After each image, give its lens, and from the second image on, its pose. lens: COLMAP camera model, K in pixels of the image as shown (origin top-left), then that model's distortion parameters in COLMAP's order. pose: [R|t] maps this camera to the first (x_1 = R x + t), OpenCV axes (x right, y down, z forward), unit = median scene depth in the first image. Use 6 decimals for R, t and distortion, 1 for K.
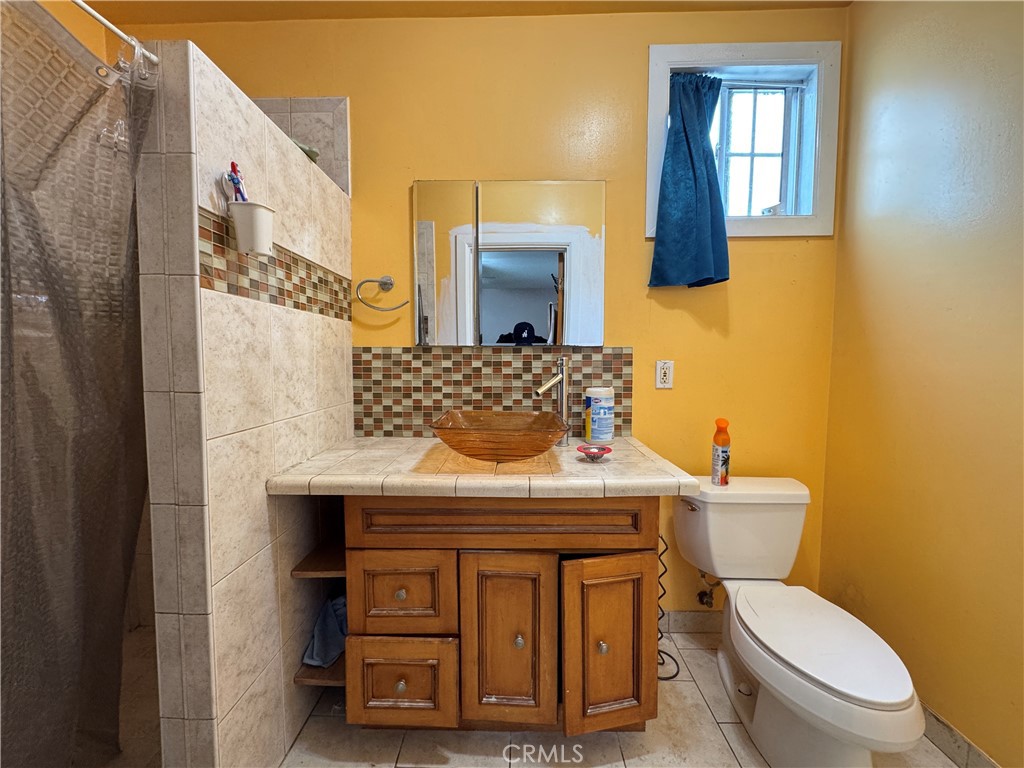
lens RADIAL K [[409.5, 0, 511.8], [0, 409.5, 382.9], [0, 0, 1]] dist [-0.001095, -0.000056]
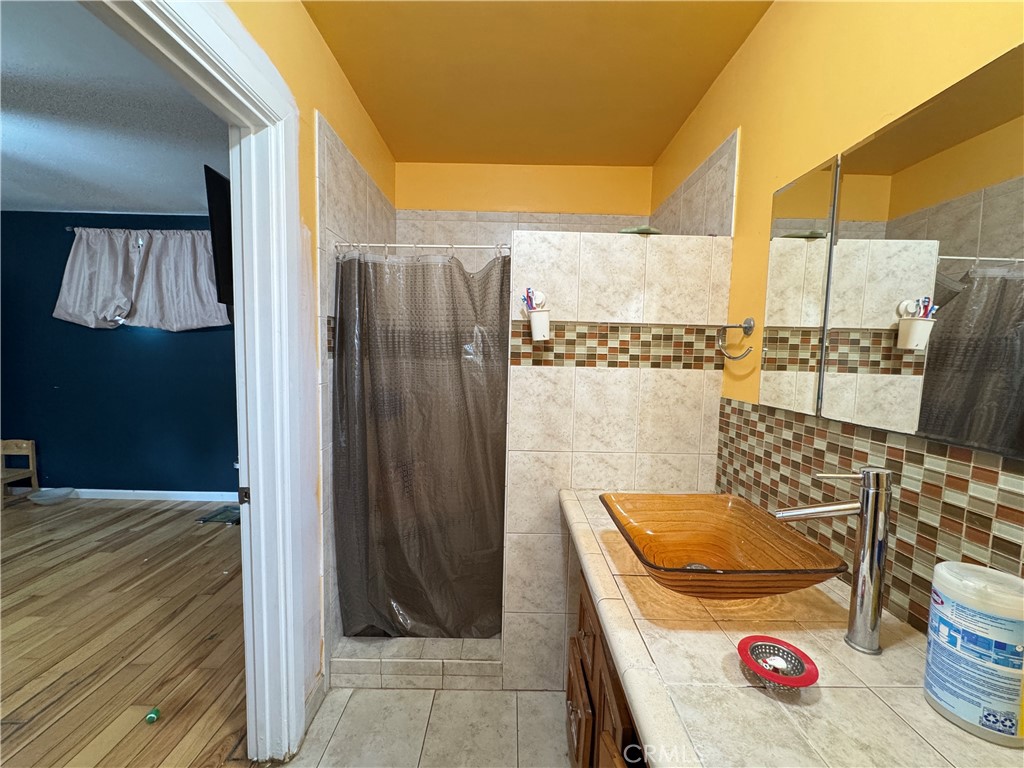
lens RADIAL K [[409.5, 0, 514.6], [0, 409.5, 383.6], [0, 0, 1]] dist [-0.001095, -0.000056]
pose [[0.025720, 0.072926, -0.997006, 0.528657], [-0.082675, 0.994074, 0.070579, -0.145464], [0.996245, 0.080612, 0.031597, 0.500447]]
